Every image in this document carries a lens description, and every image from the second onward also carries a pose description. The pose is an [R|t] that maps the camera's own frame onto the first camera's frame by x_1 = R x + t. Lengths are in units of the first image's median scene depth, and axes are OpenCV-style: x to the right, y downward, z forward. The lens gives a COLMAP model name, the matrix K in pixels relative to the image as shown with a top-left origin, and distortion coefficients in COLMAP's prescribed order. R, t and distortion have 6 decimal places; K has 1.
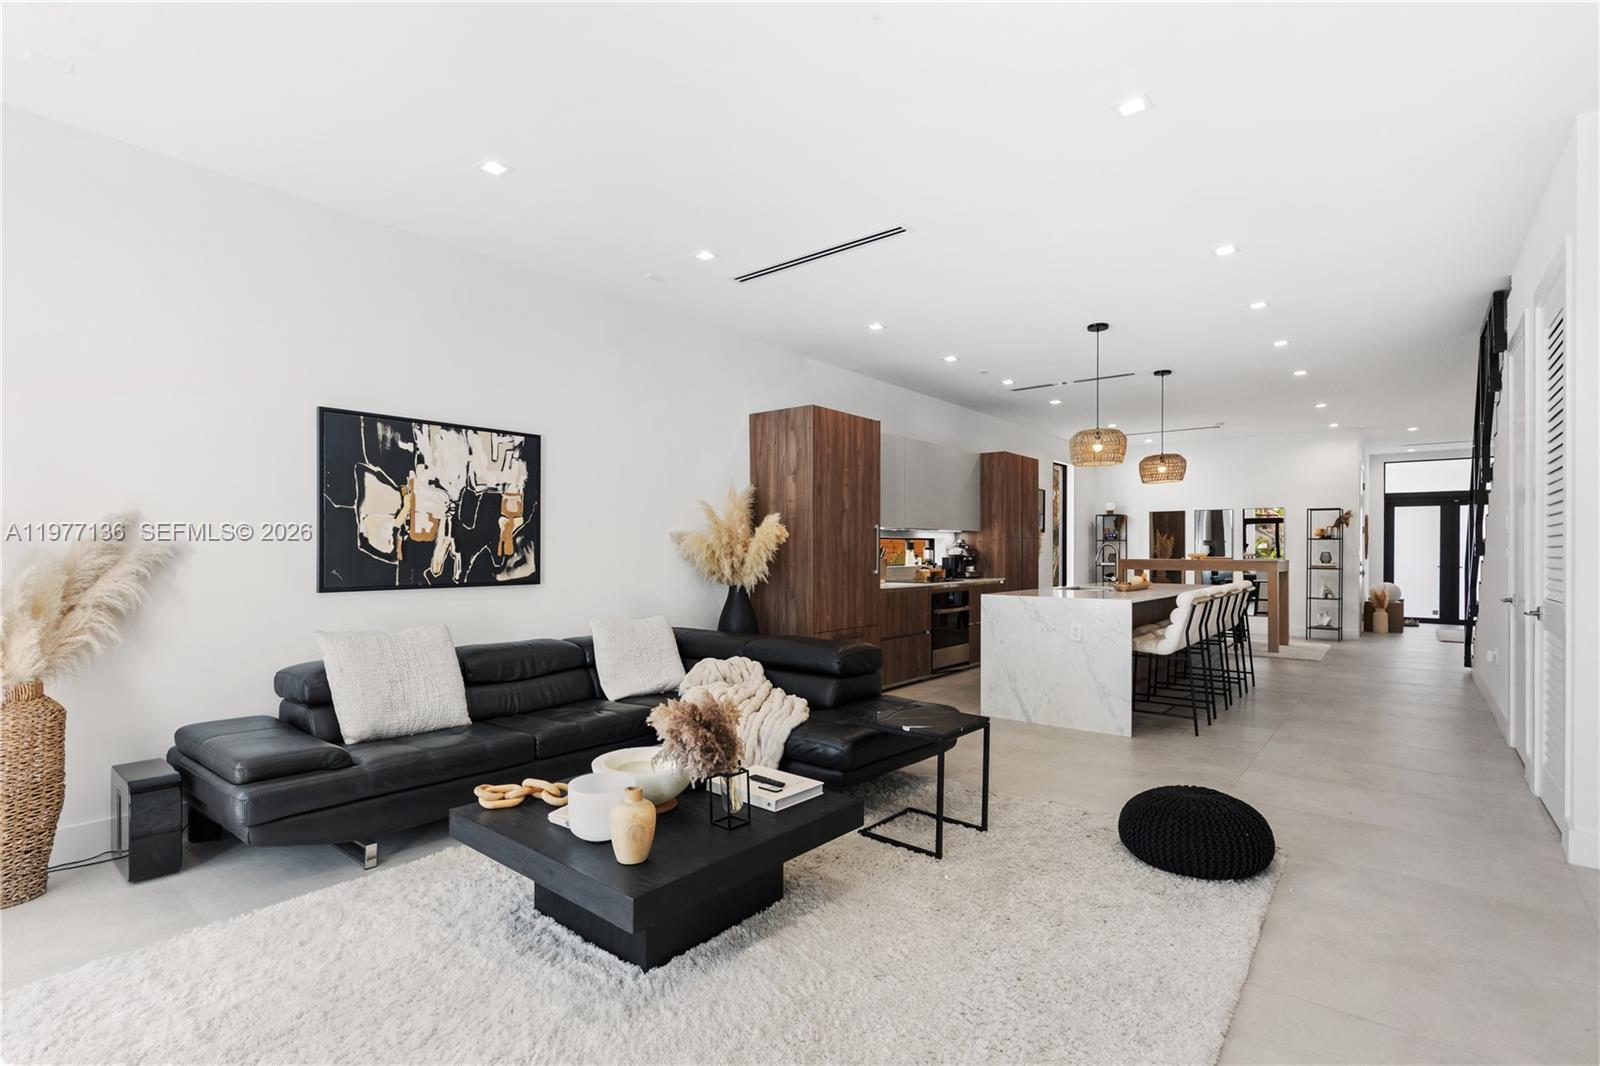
lens RADIAL K [[751.5, 0, 792.4], [0, 751.5, 547.9], [0, 0, 1]] dist [-0.003804, 0.000577]
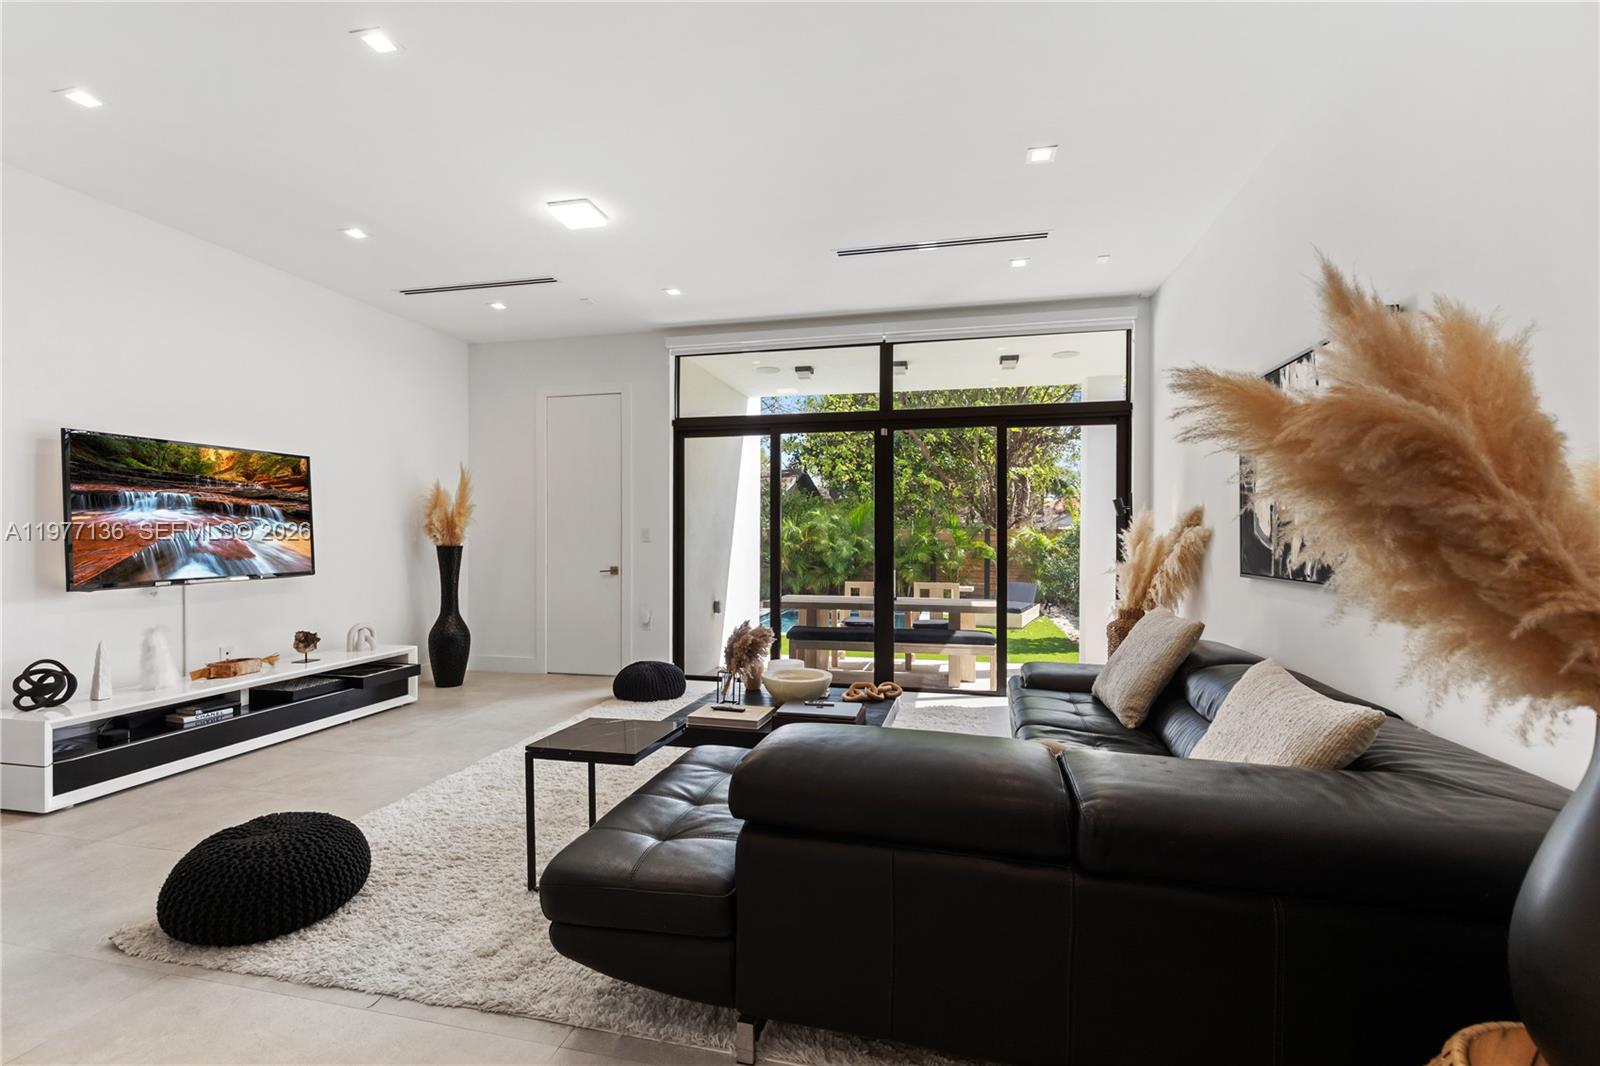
lens RADIAL K [[723.1, 0, 785.1], [0, 723.1, 534.9], [0, 0, 1]] dist [0.008794, -0.000358]
pose [[-0.901811, -0.003573, -0.432116, 0.188326], [-0.001765, 0.999988, -0.004585, 0.006392], [0.432127, -0.003372, -0.901806, 0.974872]]
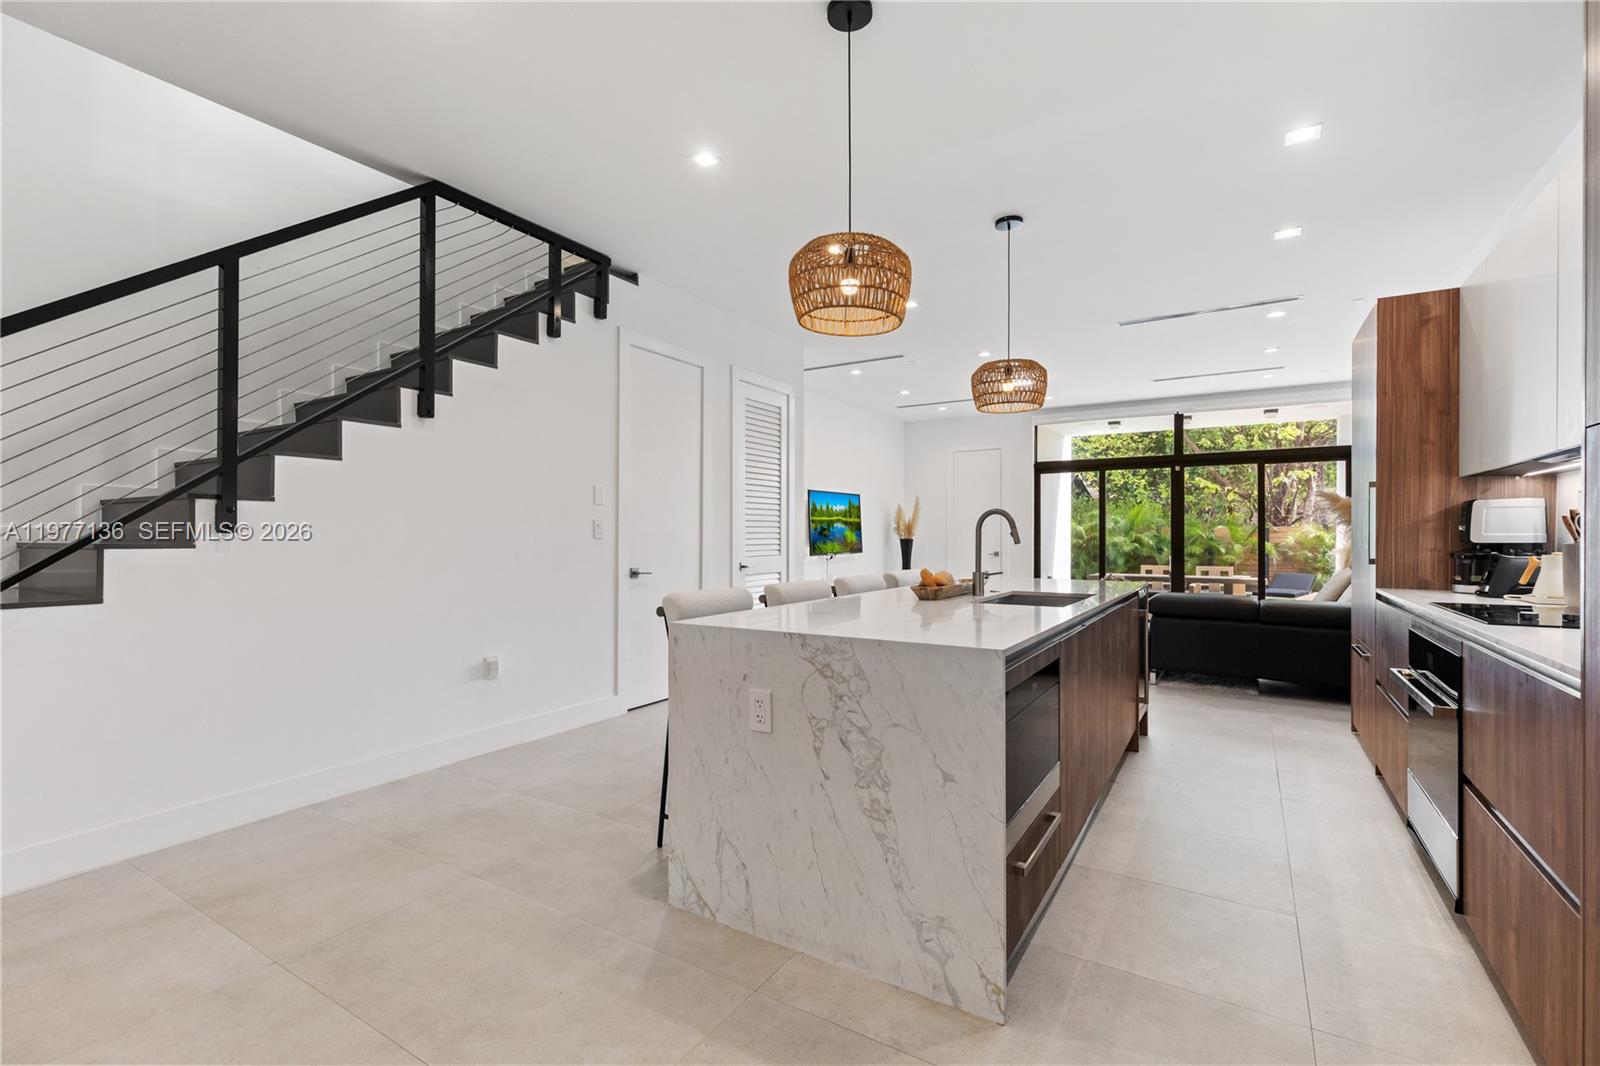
lens RADIAL K [[723.1, 0, 785.1], [0, 723.1, 534.9], [0, 0, 1]] dist [0.008794, -0.000358]
pose [[-0.992674, -0.000162, -0.120824, 0.684361], [0.000215, 0.999995, -0.003109, 0.013136], [0.120824, -0.003112, -0.992669, 1.615735]]
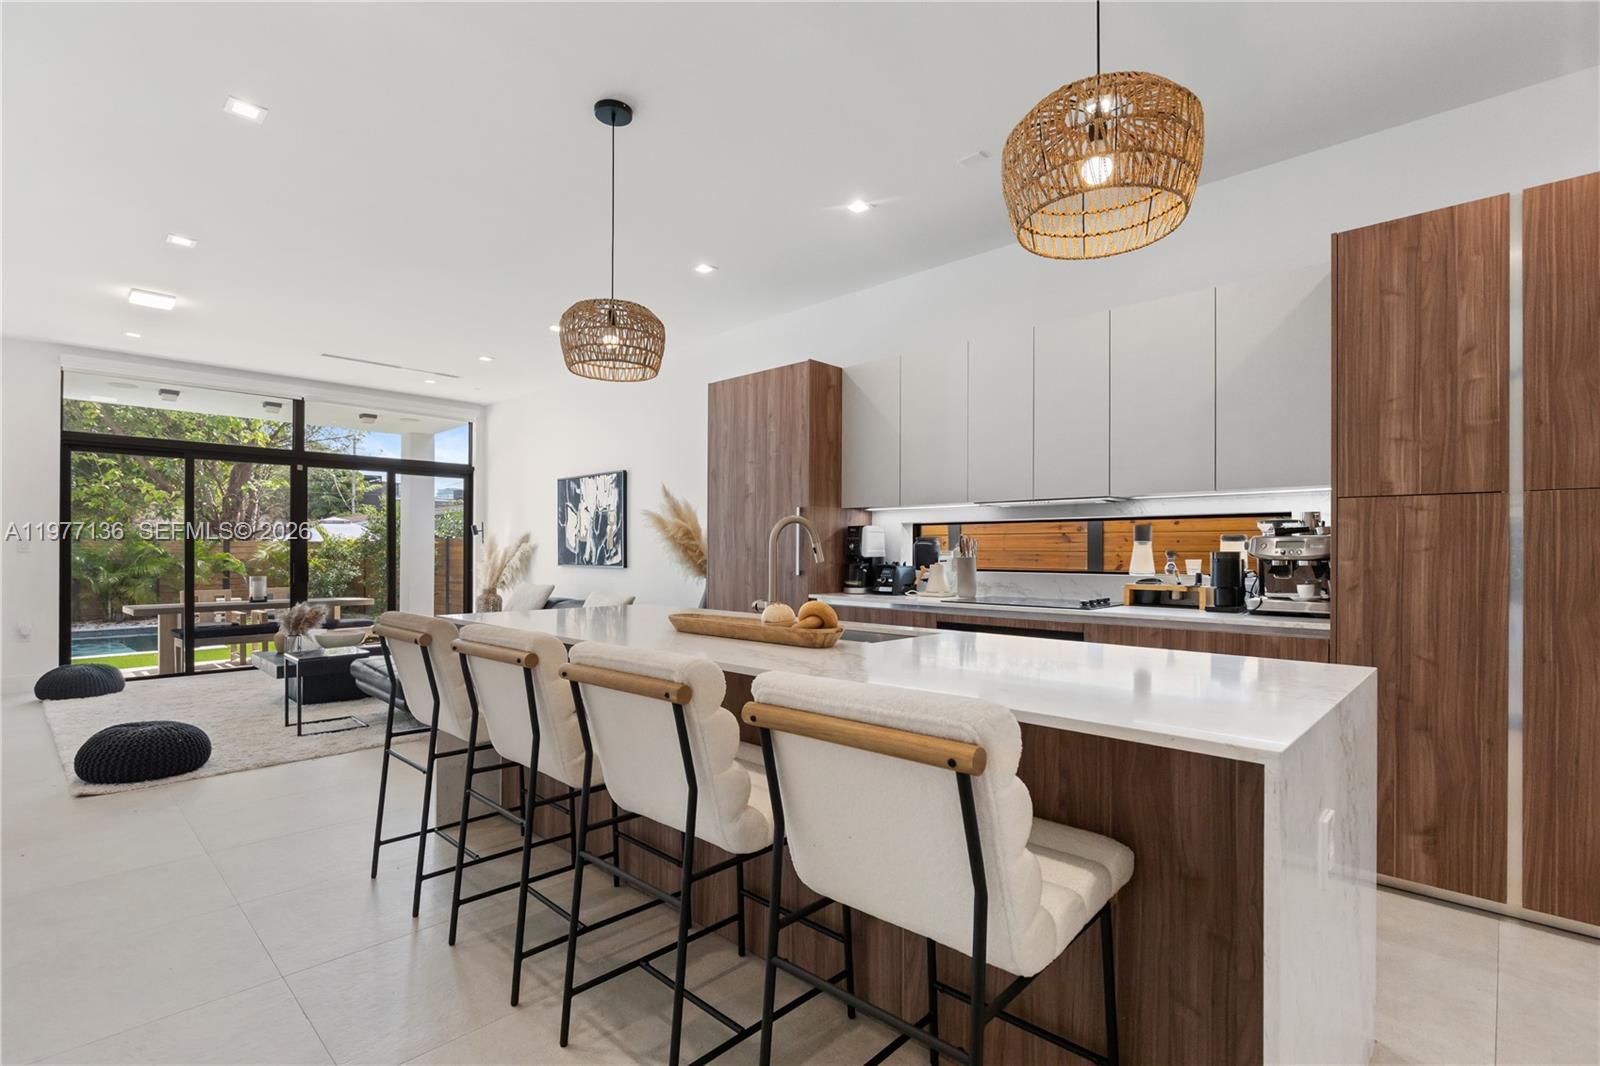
lens RADIAL K [[751.5, 0, 792.4], [0, 751.5, 547.9], [0, 0, 1]] dist [-0.003804, 0.000577]
pose [[-0.081456, -0.004152, -0.996668, 0.884206], [0.001212, 0.999990, -0.004264, 0.011043], [0.996676, -0.001555, -0.081450, 1.125186]]
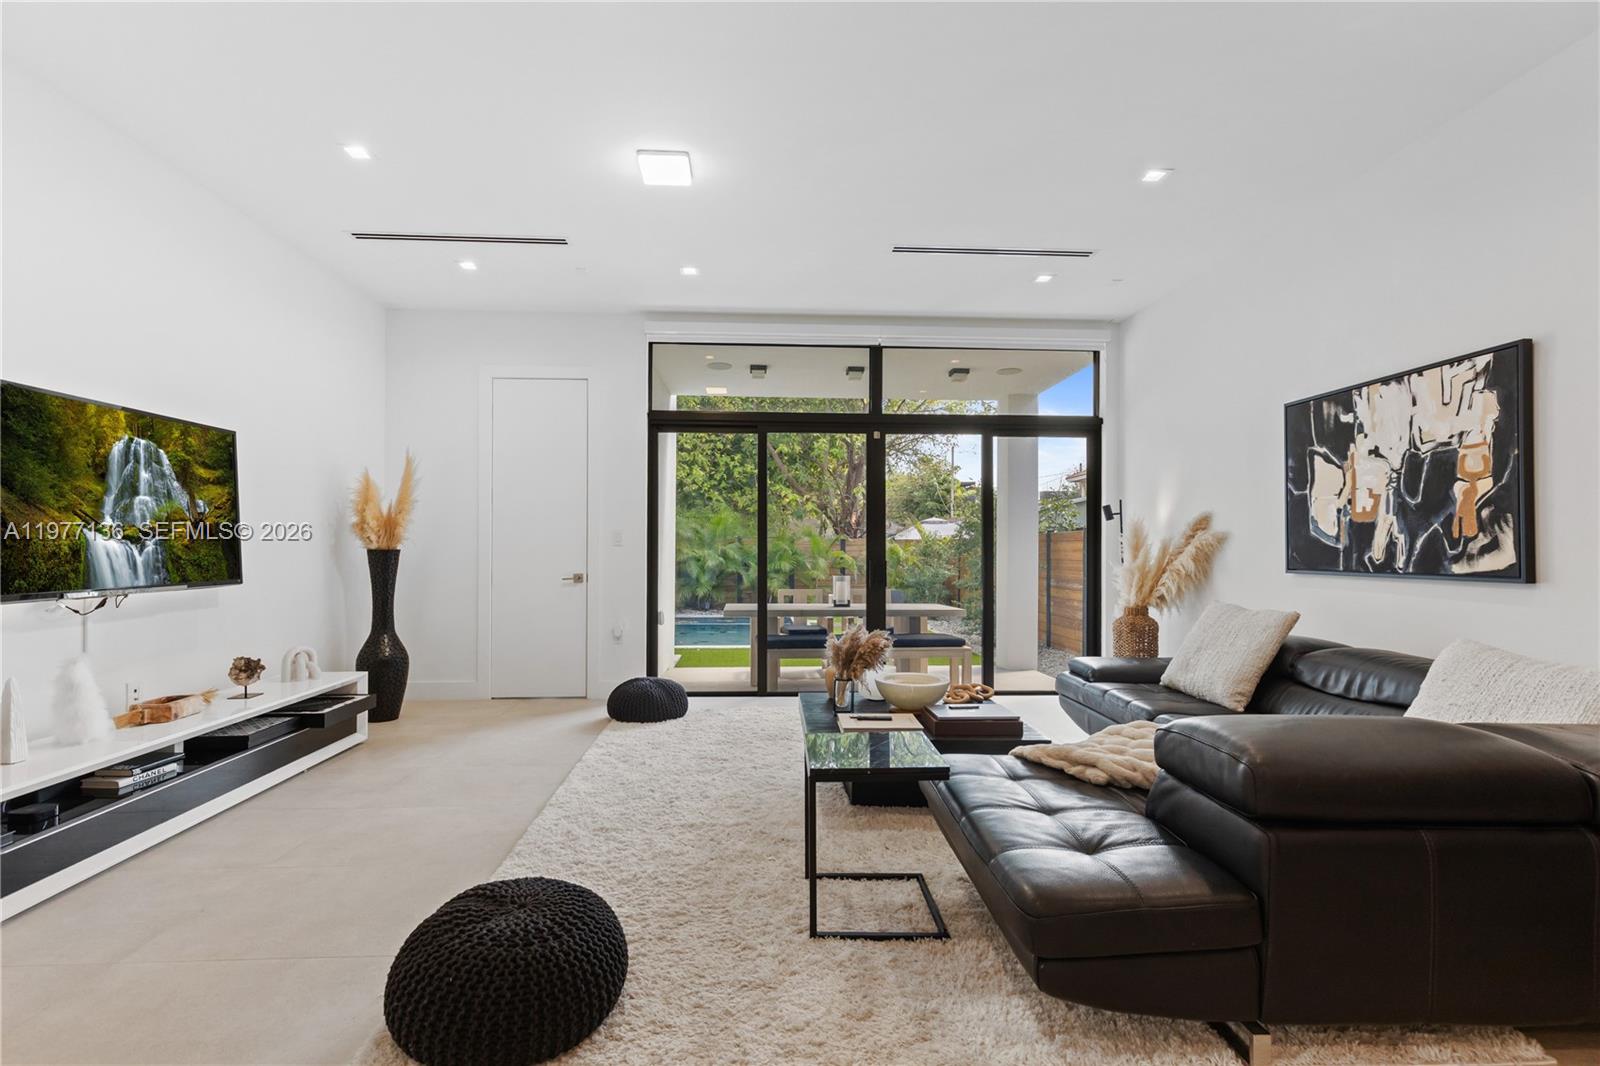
lens RADIAL K [[731.1, 0, 783.9], [0, 731.1, 540.1], [0, 0, 1]] dist [0.006246, -0.000809]
pose [[-0.743314, -0.012173, -0.668832, 0.389565], [-0.002630, 0.999880, -0.015276, 0.018344], [0.668937, -0.009595, -0.743257, 0.799736]]
